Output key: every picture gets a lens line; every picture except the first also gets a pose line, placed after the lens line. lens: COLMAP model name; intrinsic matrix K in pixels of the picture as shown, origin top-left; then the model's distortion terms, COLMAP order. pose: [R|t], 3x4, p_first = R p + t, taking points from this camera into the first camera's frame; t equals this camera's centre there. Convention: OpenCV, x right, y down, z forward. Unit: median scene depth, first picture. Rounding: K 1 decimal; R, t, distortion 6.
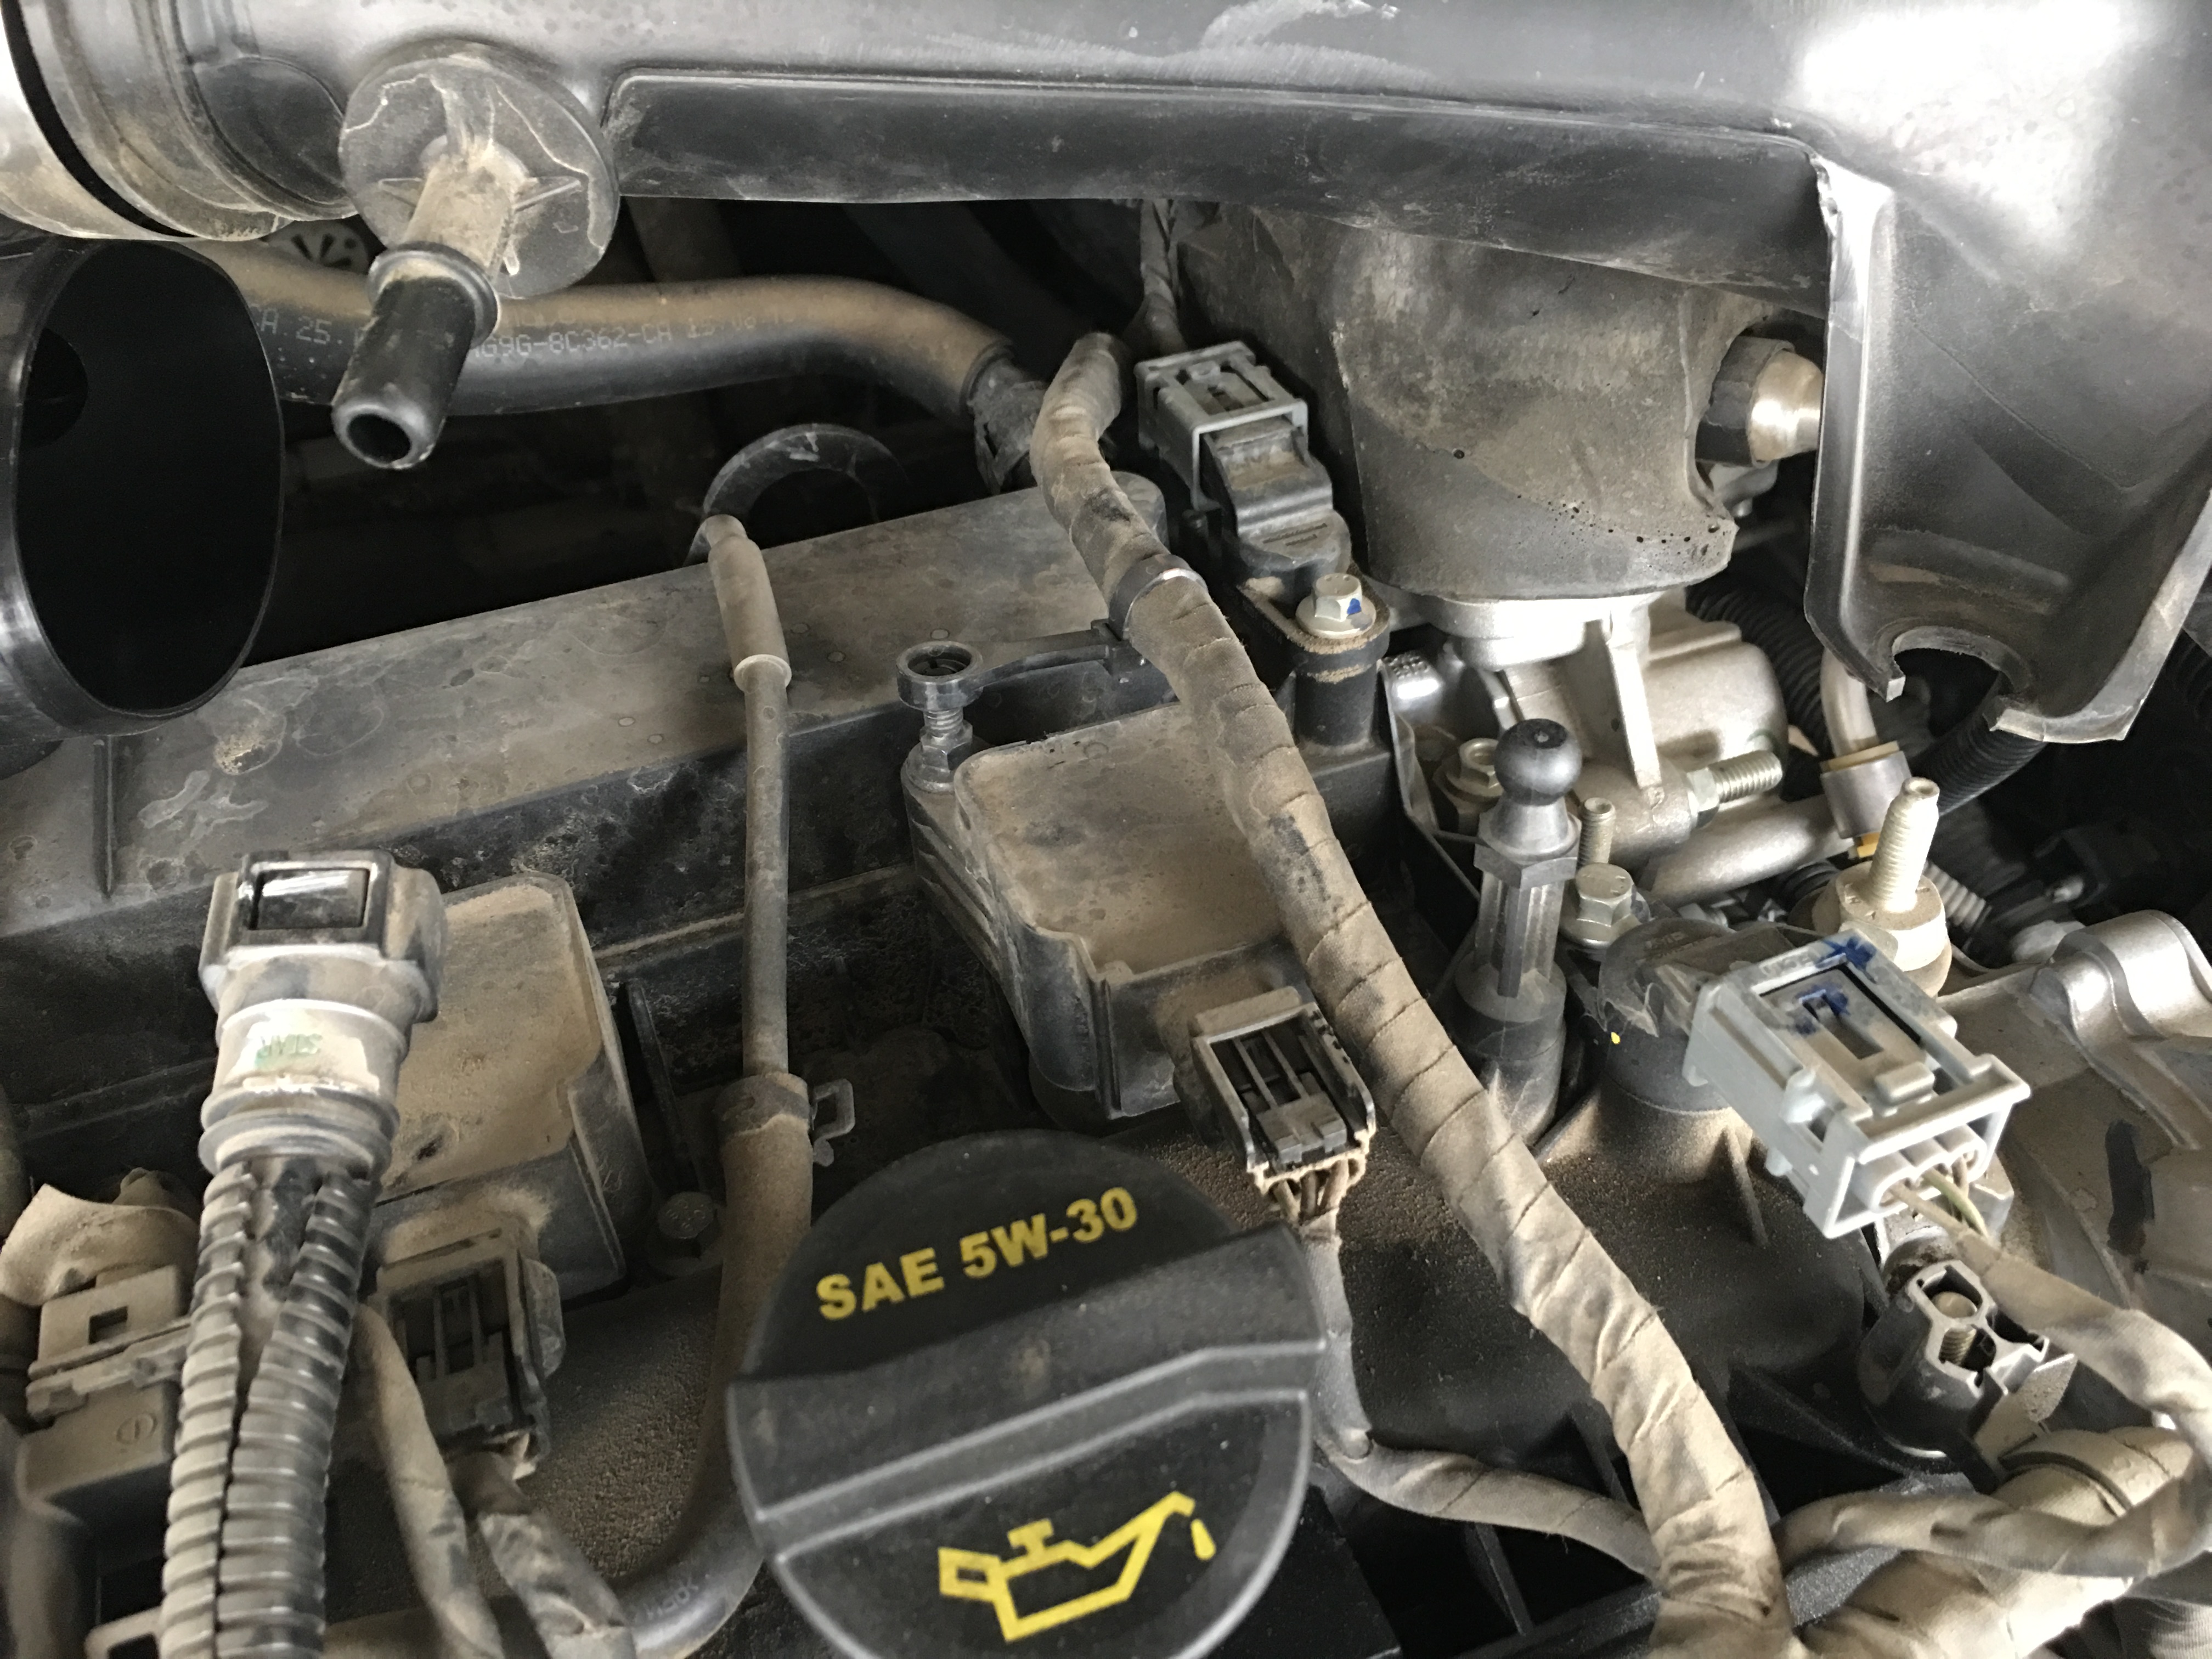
lens RADIAL K [[1897.4, 0, 1098.5], [0, 1897.4, 839.2], [0, 0, 1]] dist [0.042258, -0.007737]
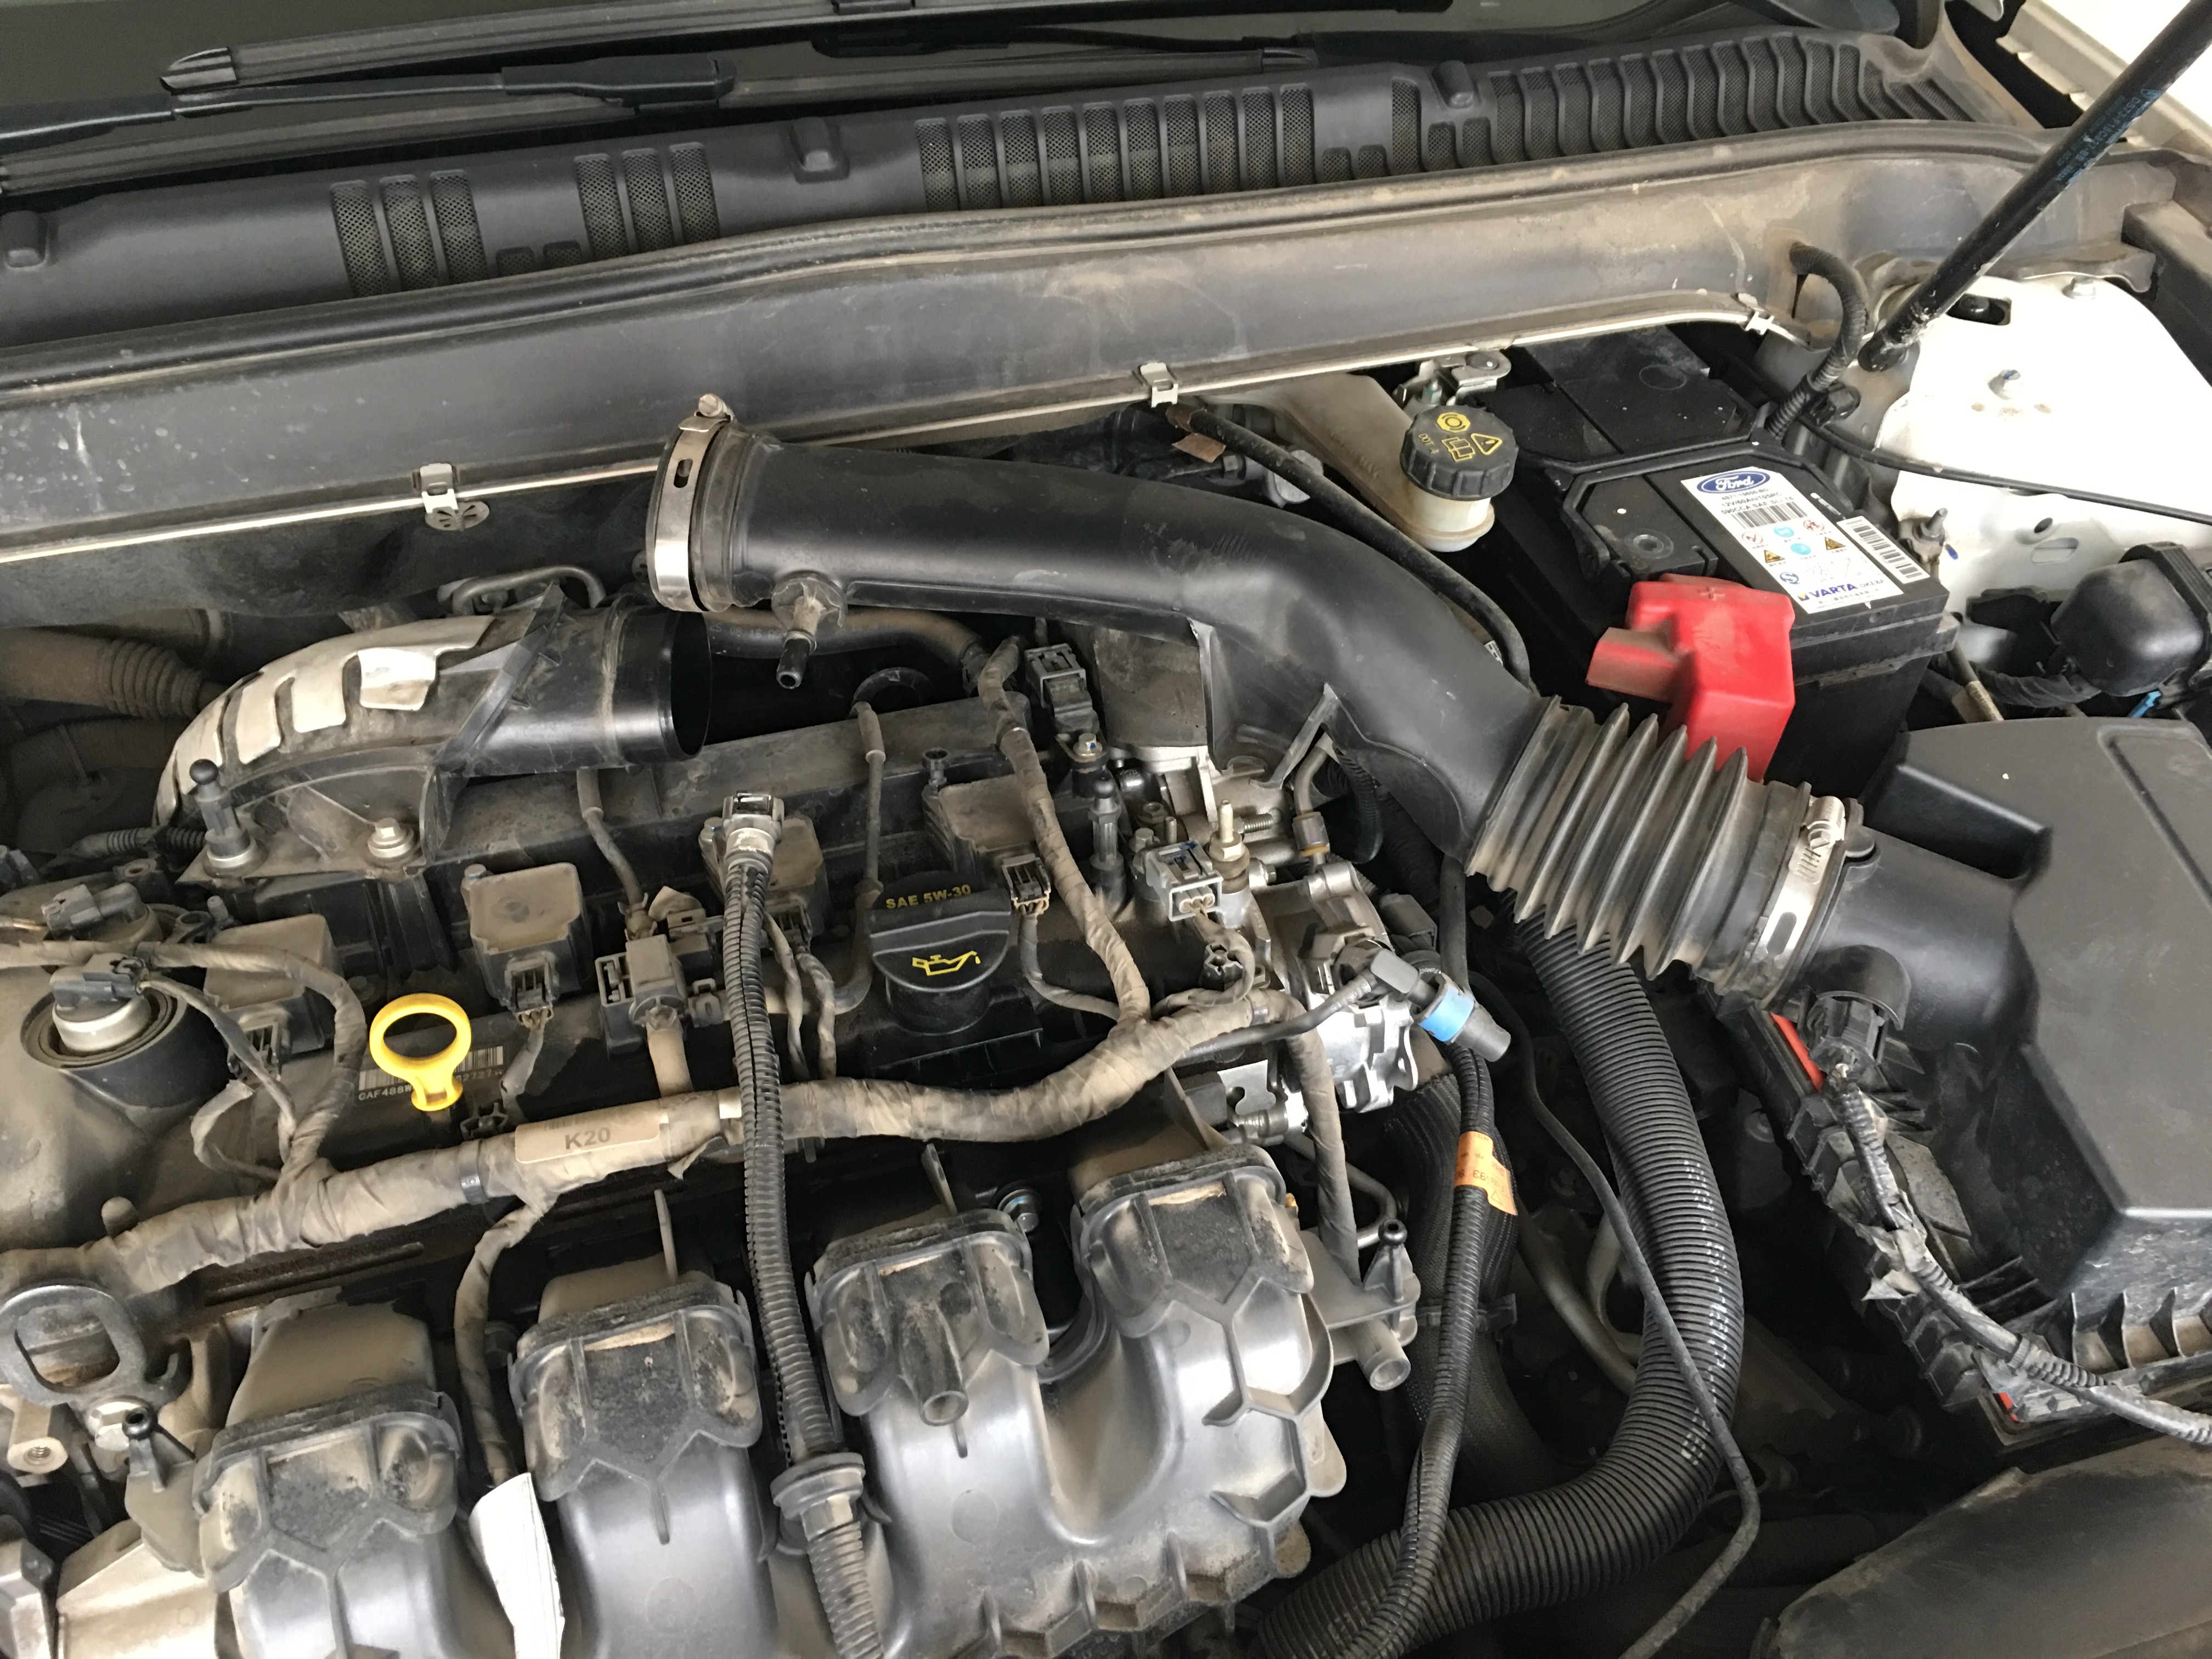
lens RADIAL K [[1897.4, 0, 1098.5], [0, 1897.4, 839.2], [0, 0, 1]] dist [0.042258, -0.007737]
pose [[0.998198, 0.048423, -0.035436, 0.306984], [-0.051635, 0.994024, -0.096180, 0.338825], [0.030567, 0.097836, 0.994733, -2.106176]]
